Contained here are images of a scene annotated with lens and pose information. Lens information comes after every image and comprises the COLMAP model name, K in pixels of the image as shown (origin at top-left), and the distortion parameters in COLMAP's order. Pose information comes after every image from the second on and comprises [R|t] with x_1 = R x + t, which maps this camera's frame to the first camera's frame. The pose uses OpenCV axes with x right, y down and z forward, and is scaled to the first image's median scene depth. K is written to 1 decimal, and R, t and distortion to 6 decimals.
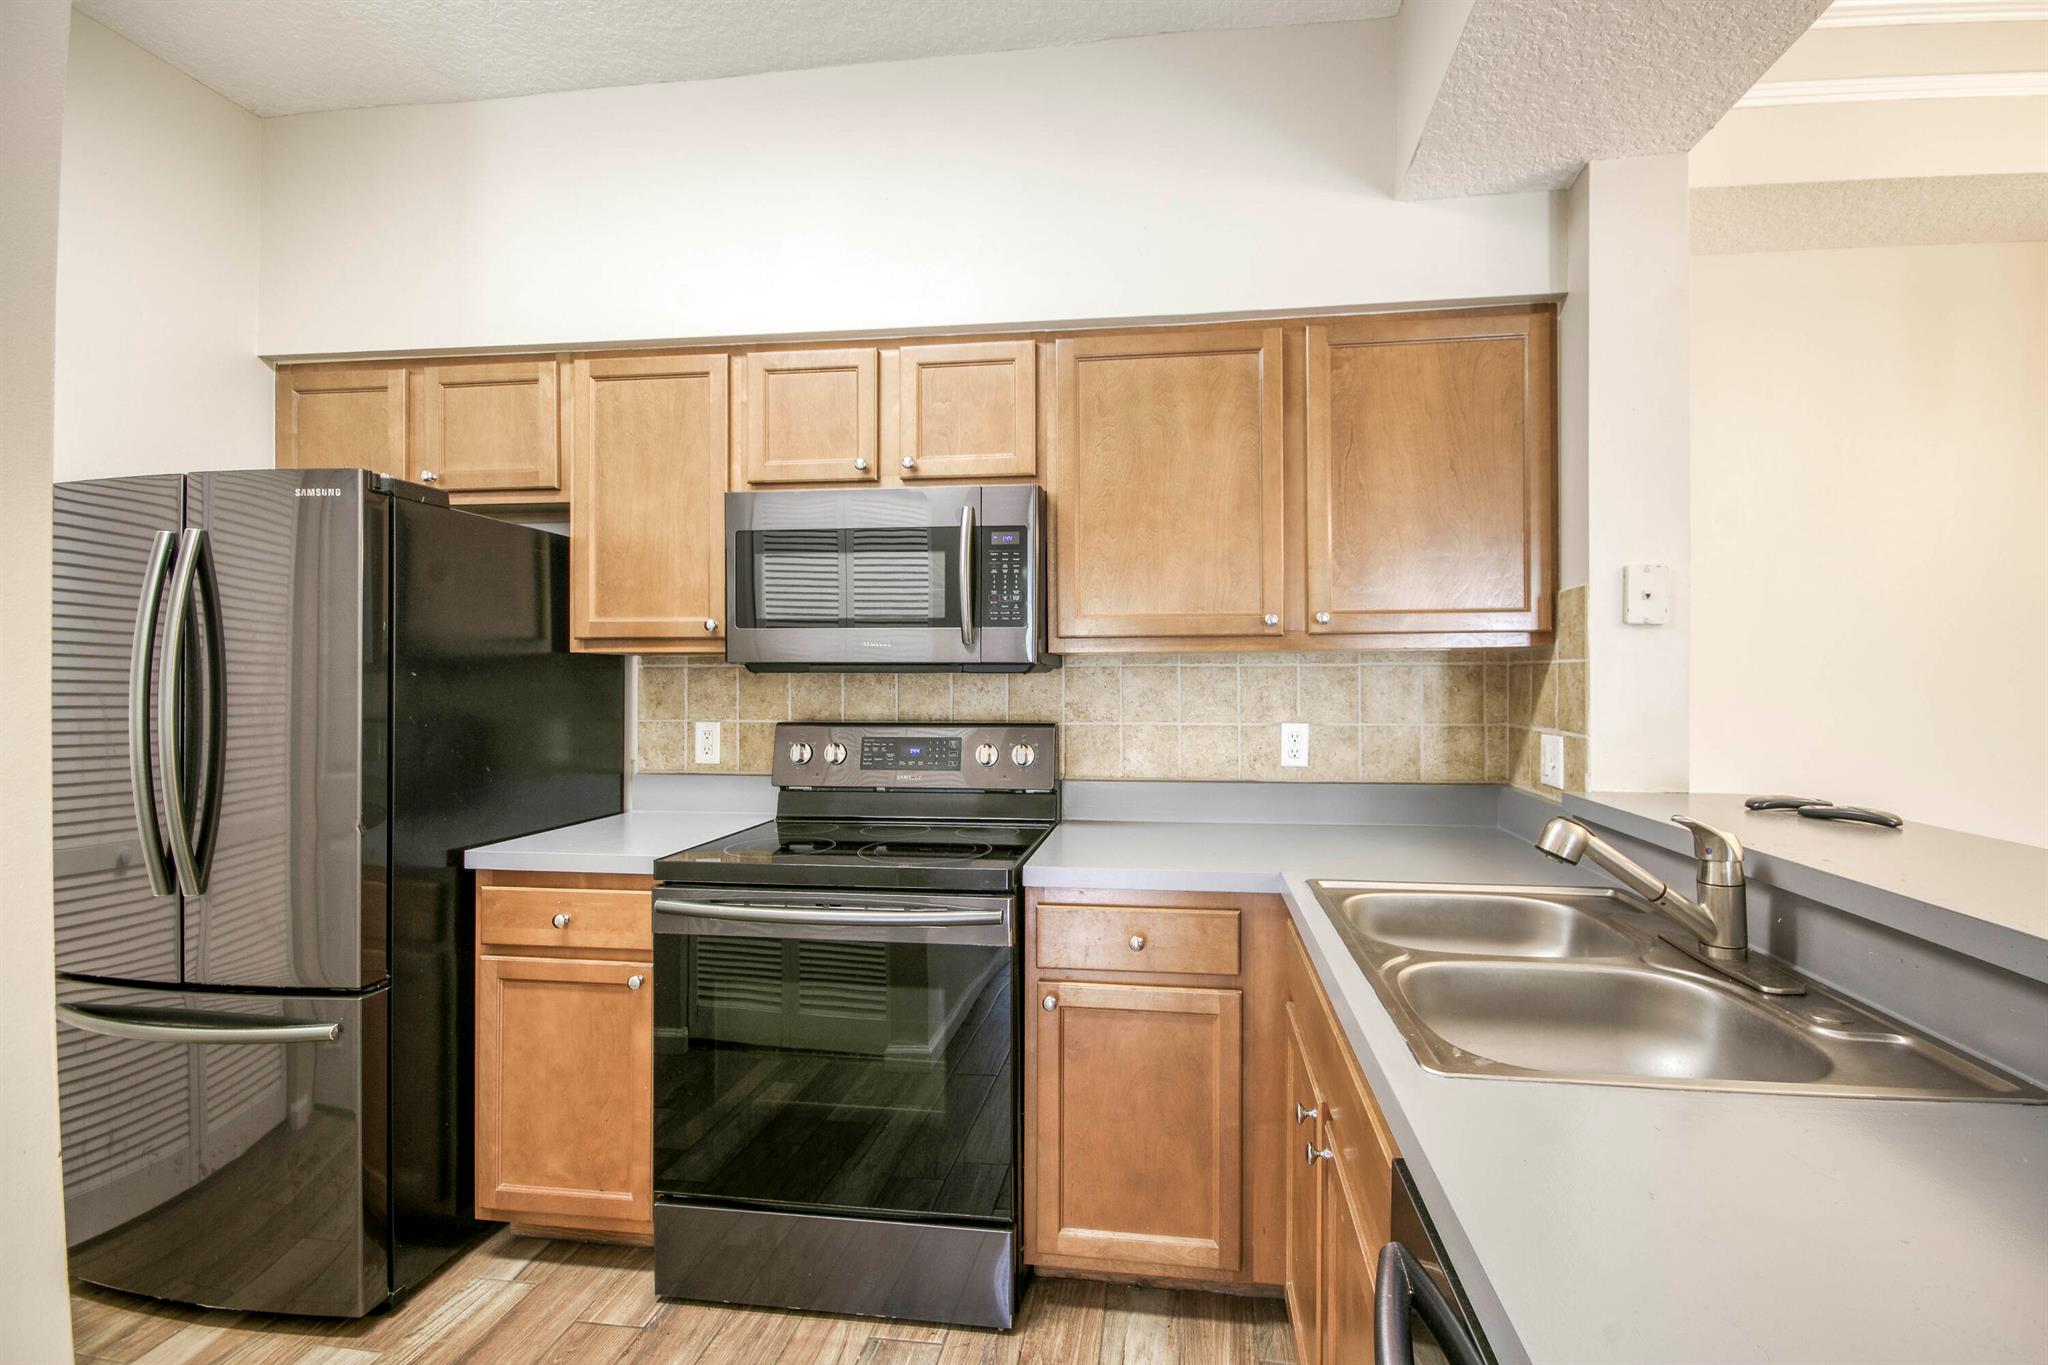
lens RADIAL K [[895.6, 0, 1084.6], [0, 895.6, 678.5], [0, 0, 1]] dist [-0.011899, 0.000252]
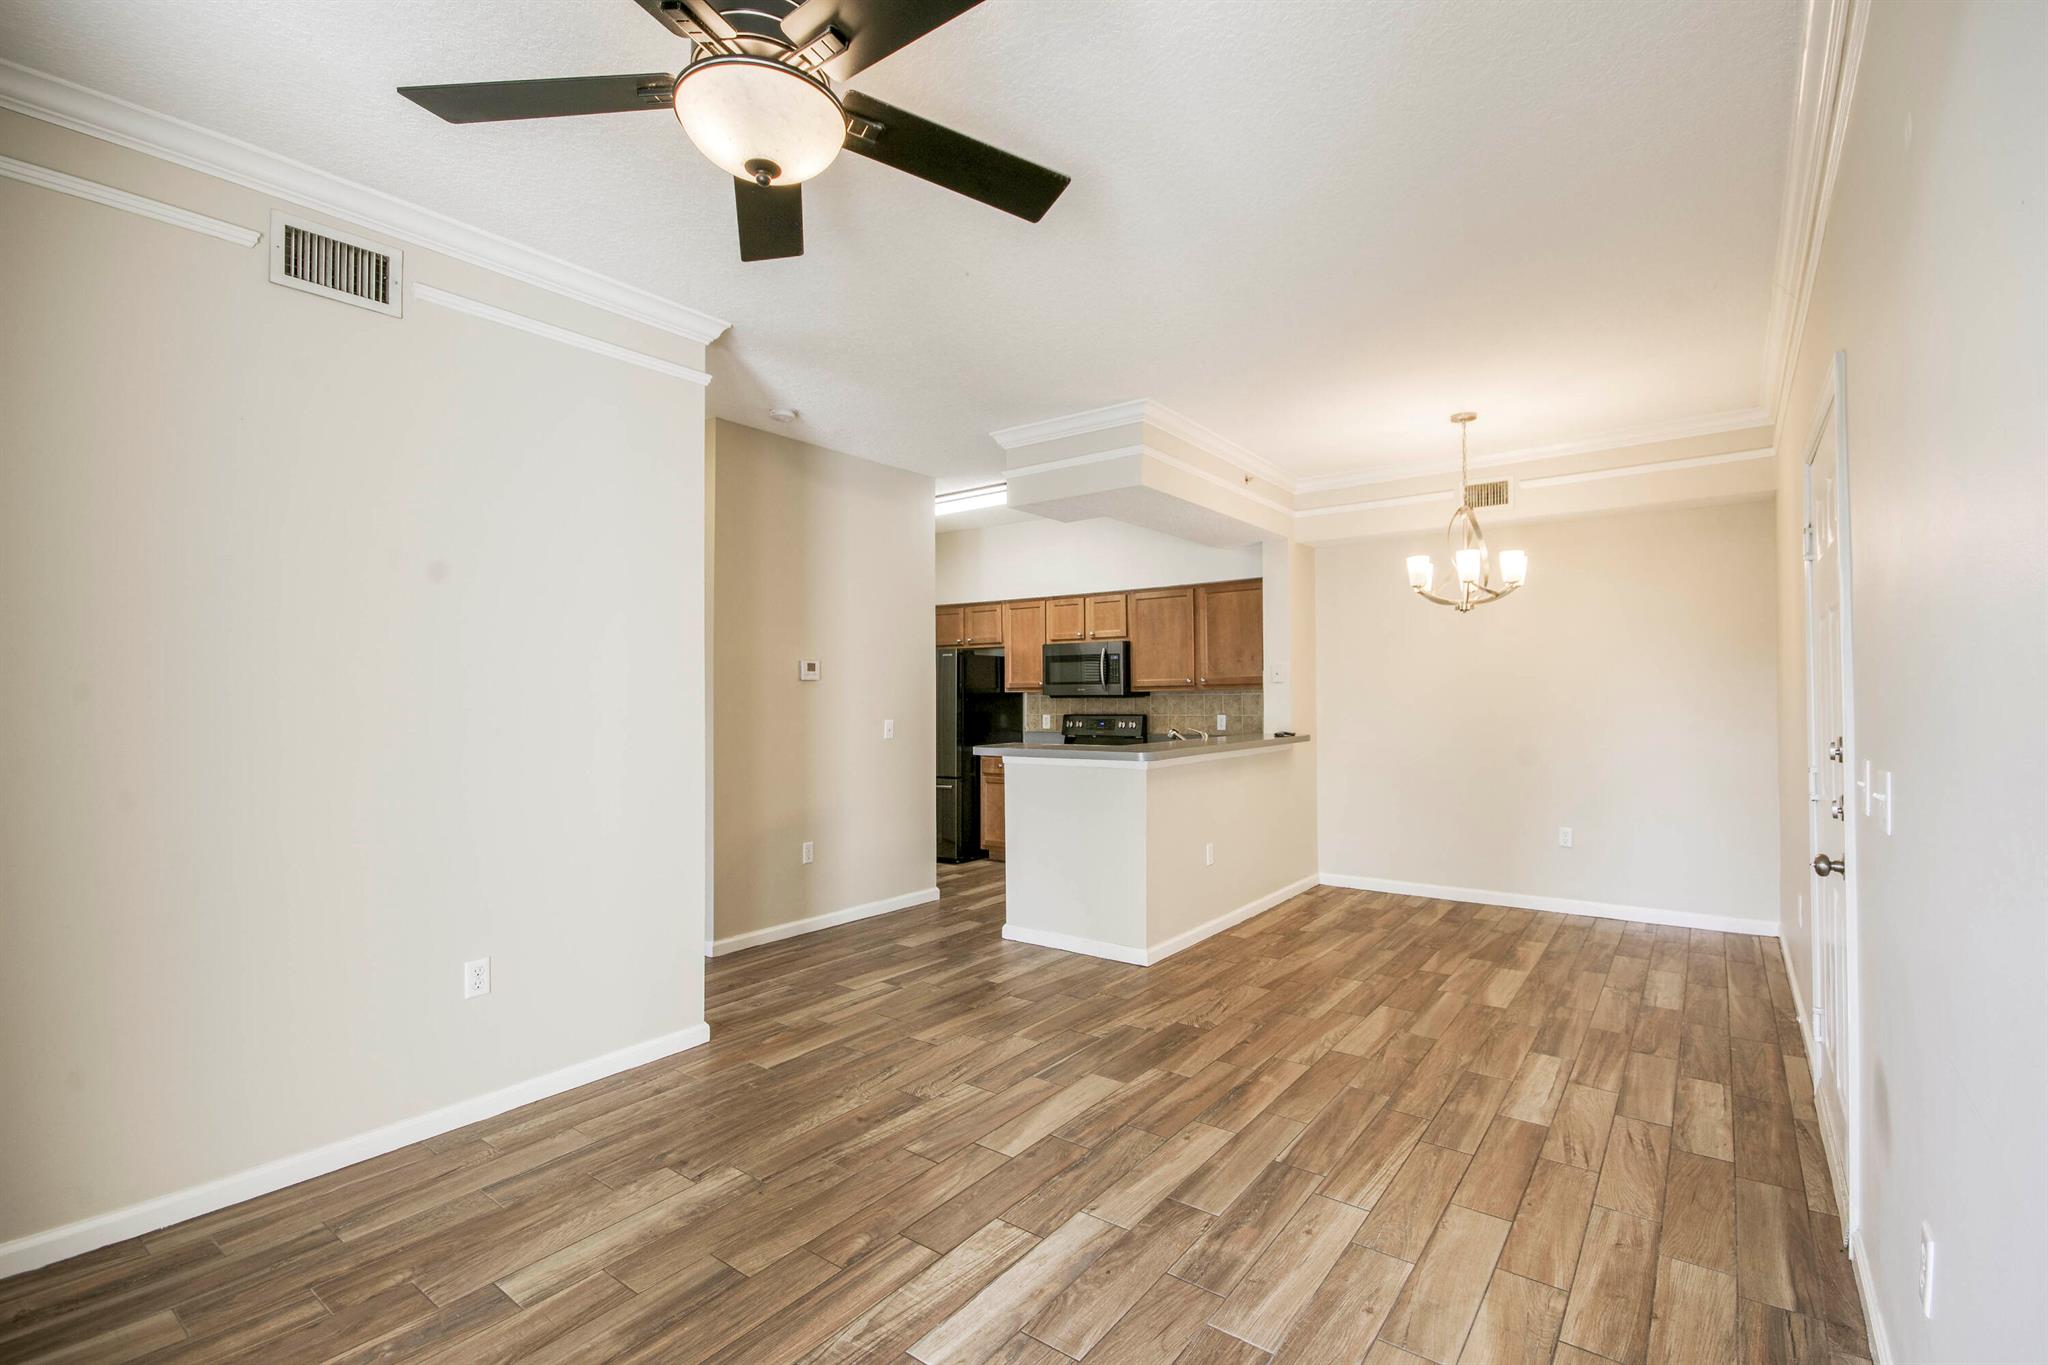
lens RADIAL K [[913.3, 0, 1062.8], [0, 913.3, 673.8], [0, 0, 1]] dist [0.001139, -0.001283]
pose [[0.873895, -0.019176, -0.485736, 1.232717], [0.005941, 0.999568, -0.028773, 0.000705], [0.486078, 0.022259, 0.873632, -1.819760]]
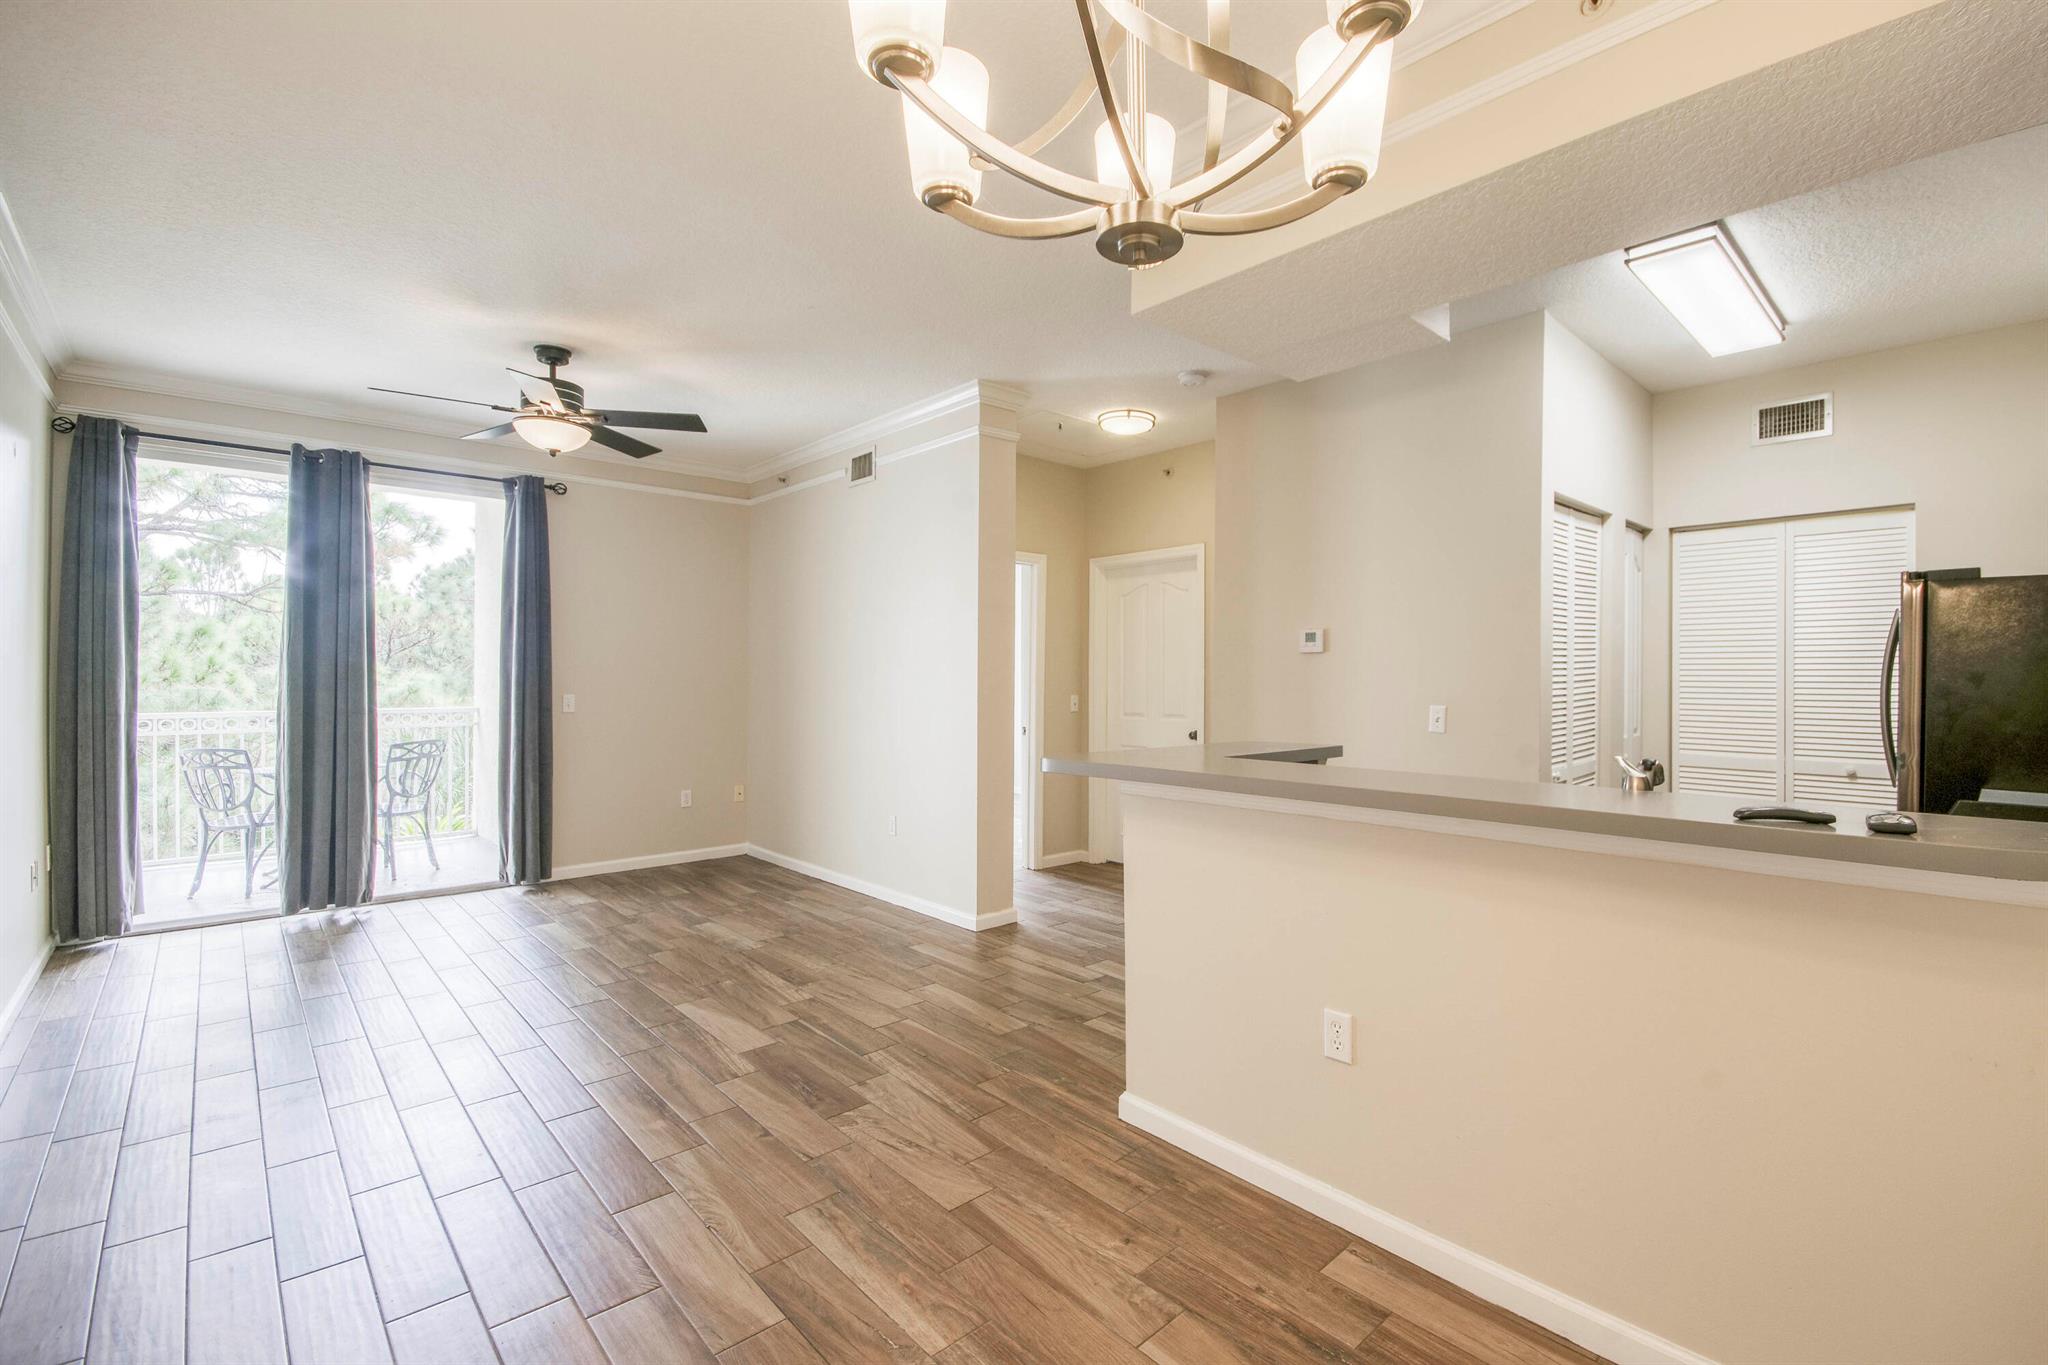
lens RADIAL K [[913.3, 0, 1080.1], [0, 913.3, 675.9], [0, 0, 1]] dist [0.001139, -0.001283]
pose [[-0.643941, -0.006357, -0.765049, 1.365448], [-0.007067, 0.999972, -0.002361, 0.003946], [0.765043, 0.003886, -0.643968, 0.686619]]
